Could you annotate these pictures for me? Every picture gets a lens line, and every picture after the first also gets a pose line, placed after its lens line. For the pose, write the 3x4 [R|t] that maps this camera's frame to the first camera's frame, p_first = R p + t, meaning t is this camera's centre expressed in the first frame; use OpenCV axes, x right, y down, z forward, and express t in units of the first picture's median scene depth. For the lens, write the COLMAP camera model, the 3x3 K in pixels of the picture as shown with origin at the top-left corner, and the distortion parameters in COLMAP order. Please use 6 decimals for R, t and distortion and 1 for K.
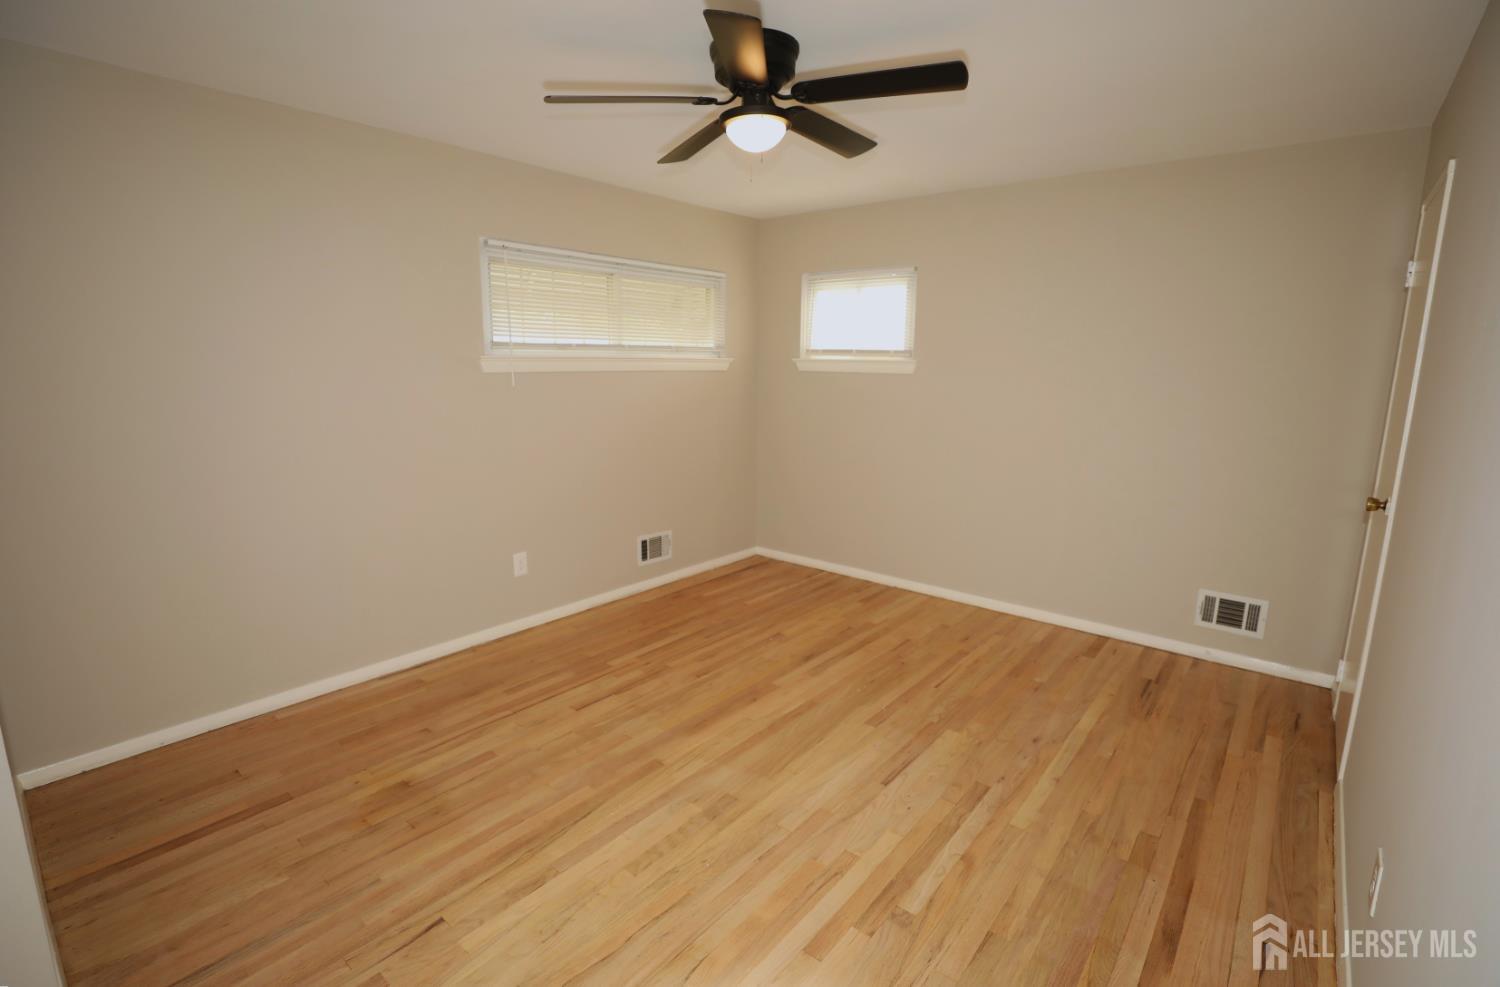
lens RADIAL K [[676.8, 0, 750.0], [0, 676.8, 493.5], [0, 0, 1]] dist [-0.034204, 0.000218]
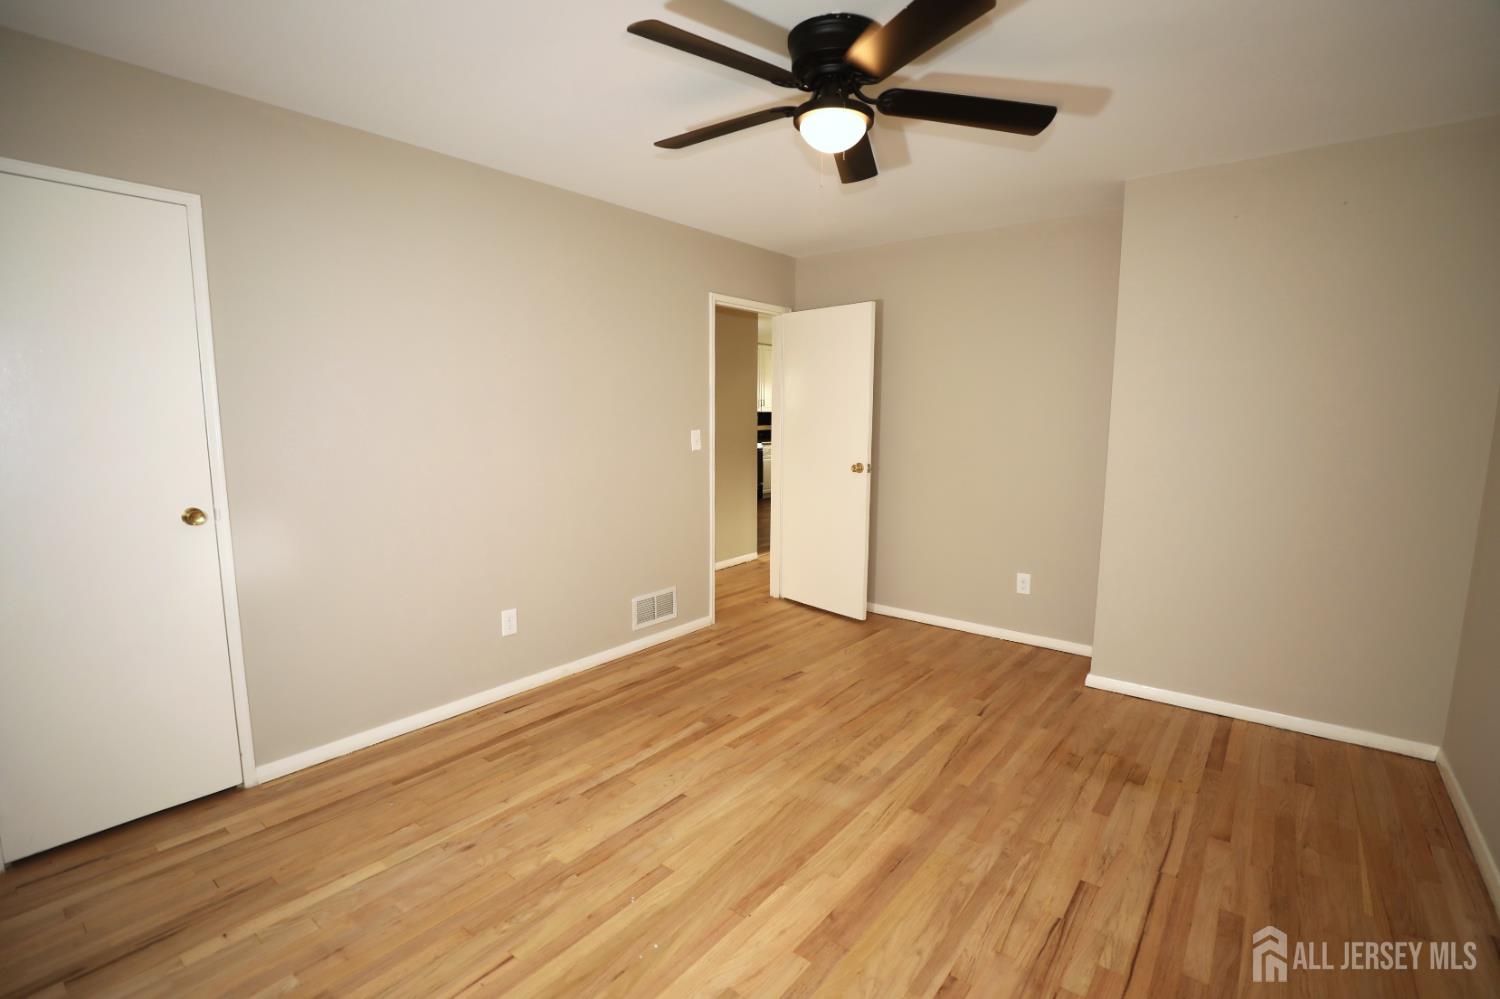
lens RADIAL K [[704.6, 0, 744.6], [0, 704.6, 506.4], [0, 0, 1]] dist [-0.033284, 0.001192]
pose [[-0.999811, -0.010817, -0.016136, 0.107252], [-0.015417, 0.947176, 0.320342, -0.268200], [0.011818, 0.320530, -0.947165, 1.549271]]
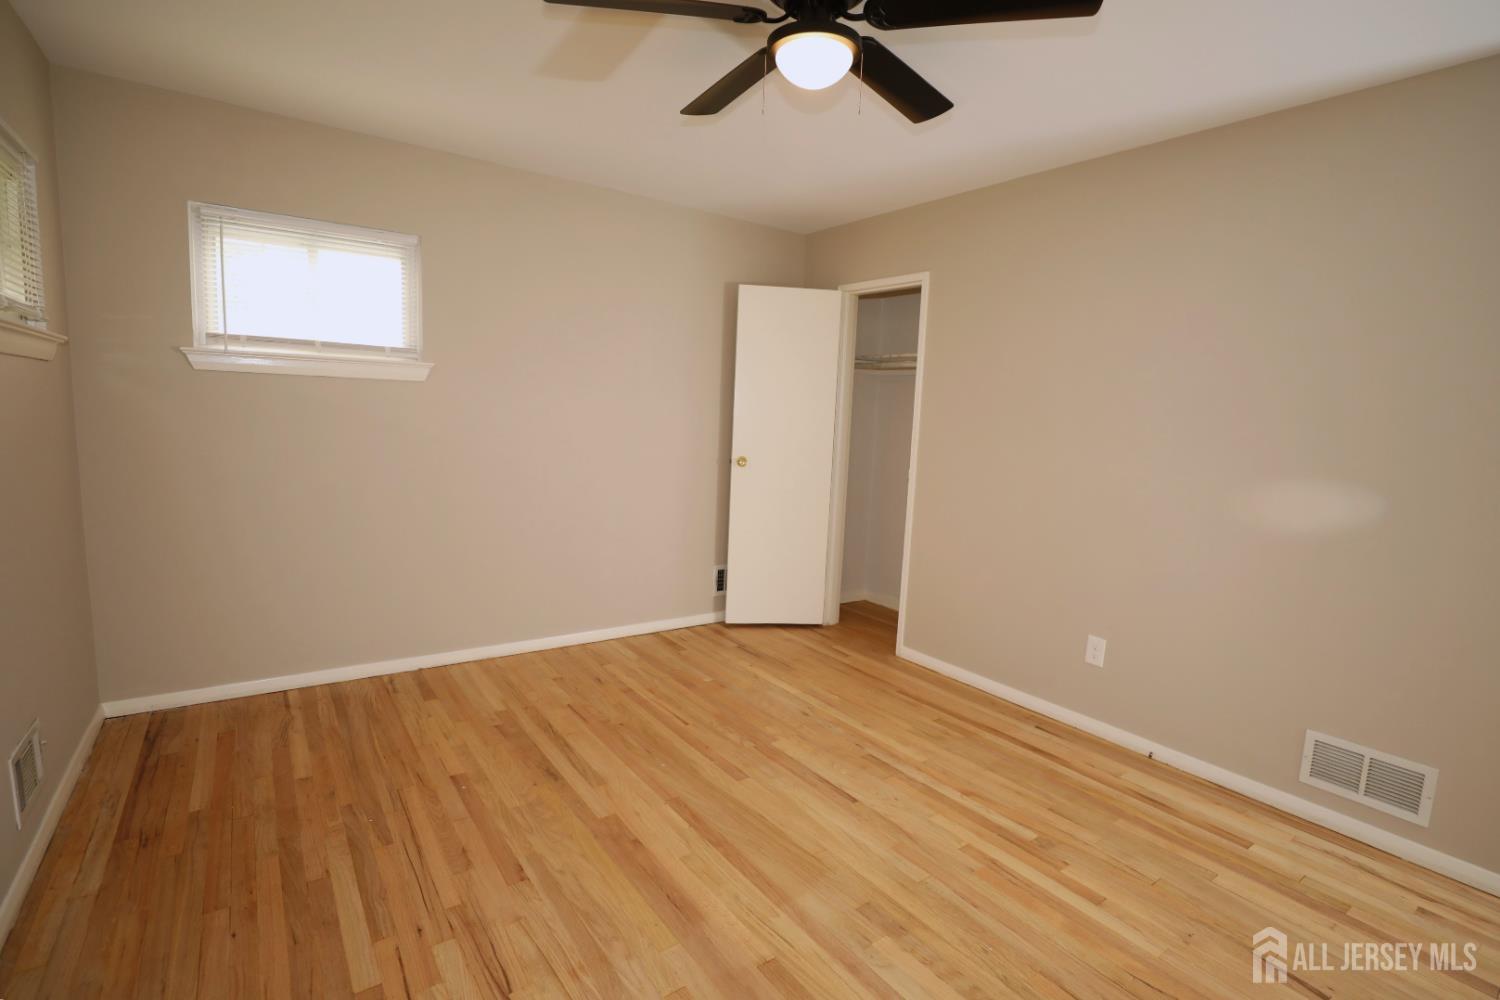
lens RADIAL K [[704.6, 0, 744.6], [0, 704.6, 506.9], [0, 0, 1]] dist [-0.033284, 0.001192]
pose [[0.267949, -0.127901, 0.954906, -0.632144], [0.143953, 0.985338, 0.091583, -0.087728], [-0.952618, 0.112922, 0.282431, 0.678273]]
